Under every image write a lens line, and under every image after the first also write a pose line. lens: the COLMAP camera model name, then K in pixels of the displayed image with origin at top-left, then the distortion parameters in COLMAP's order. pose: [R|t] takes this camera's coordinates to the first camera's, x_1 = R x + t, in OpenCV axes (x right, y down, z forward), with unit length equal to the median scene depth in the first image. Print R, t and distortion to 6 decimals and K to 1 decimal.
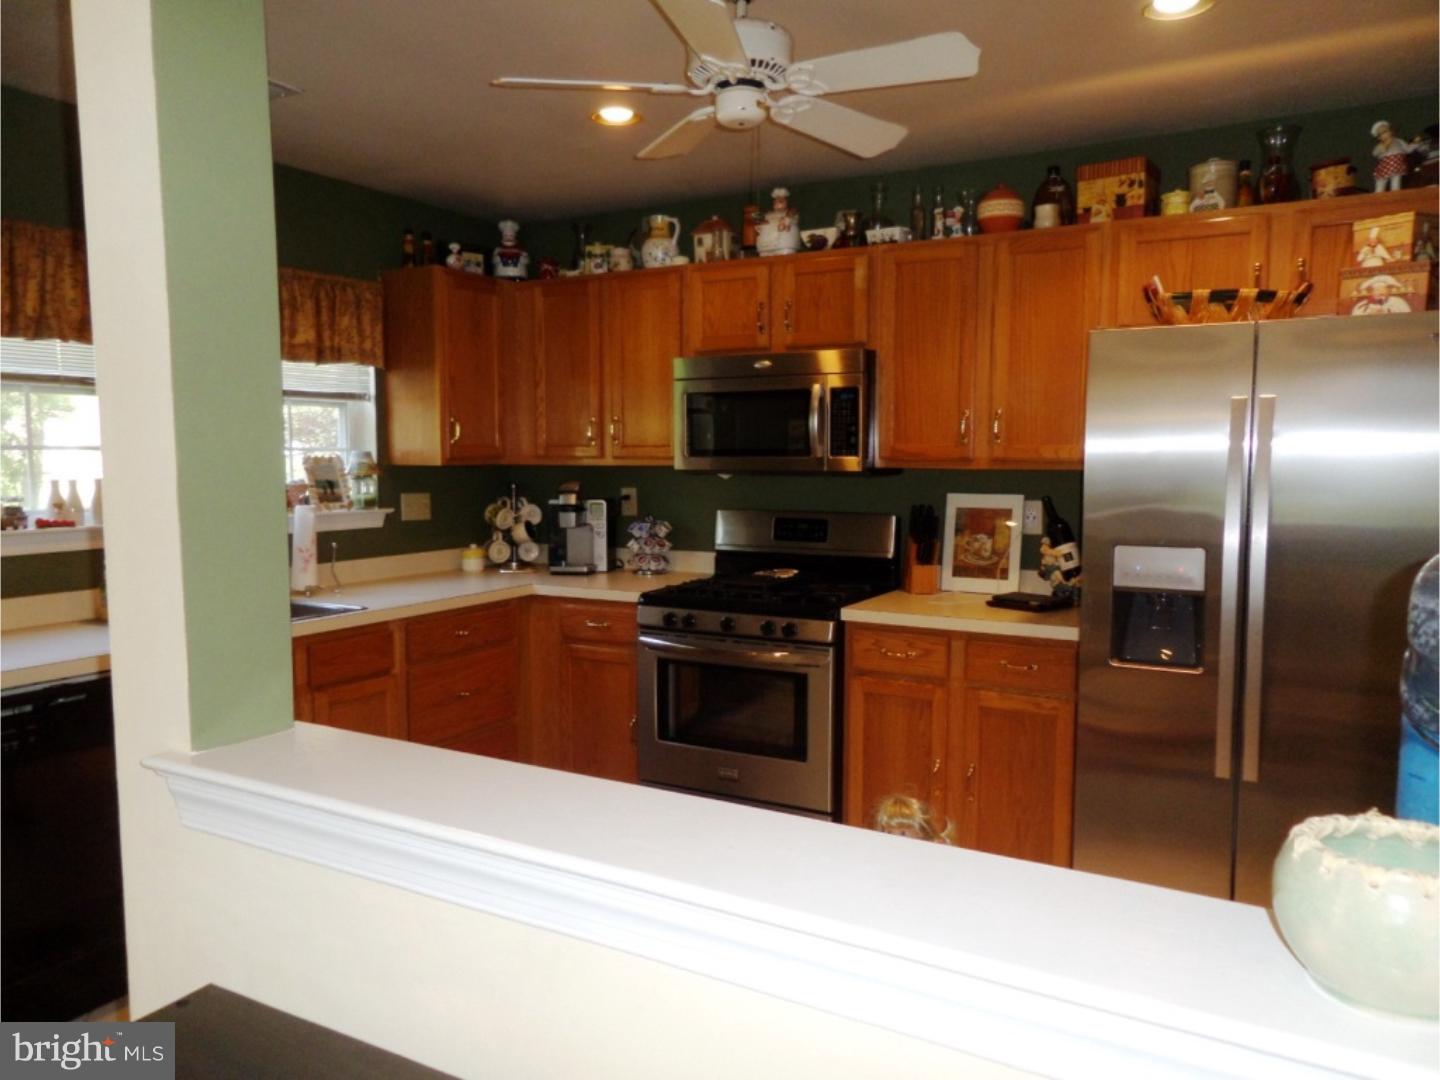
lens RADIAL K [[1000.0, 0, 720.0], [0, 1000.0, 540.0], [0, 0, 1]] dist [-0.030645, -0.001769]
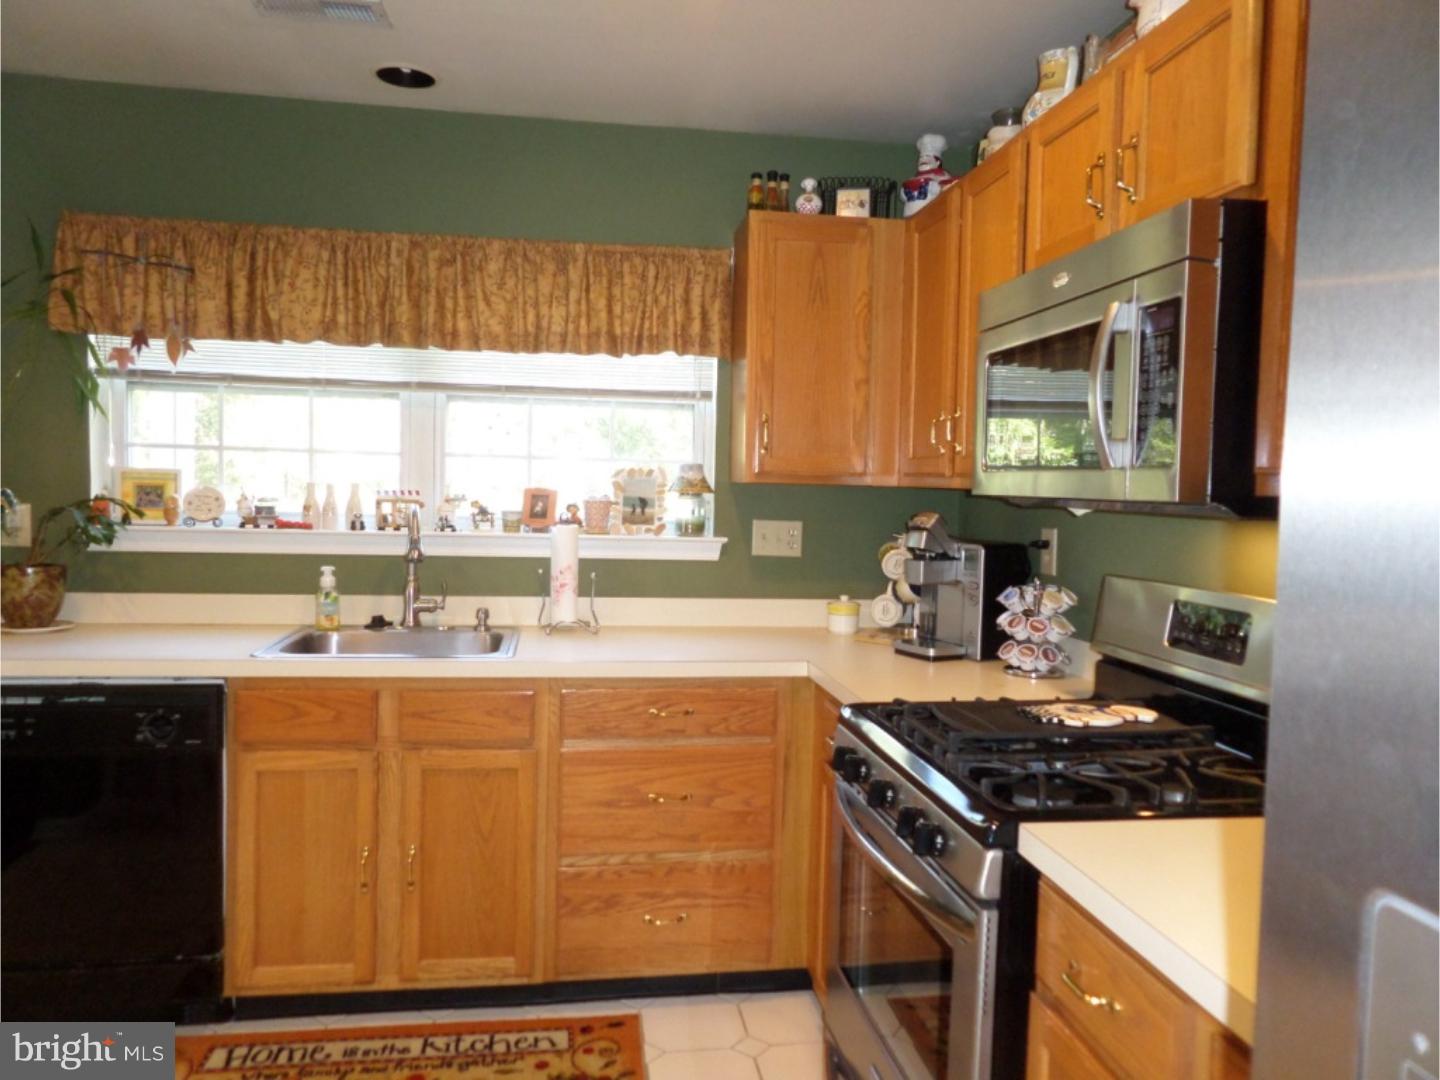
lens RADIAL K [[1025.4, 0, 720.0], [0, 1025.4, 540.0], [0, 0, 1]] dist [-0.003527, 0.002013]
pose [[0.612572, 0.058659, -0.788235, 0.312372], [-0.090316, 0.995905, 0.003925, -0.034079], [0.785238, 0.068785, 0.615361, 0.527496]]
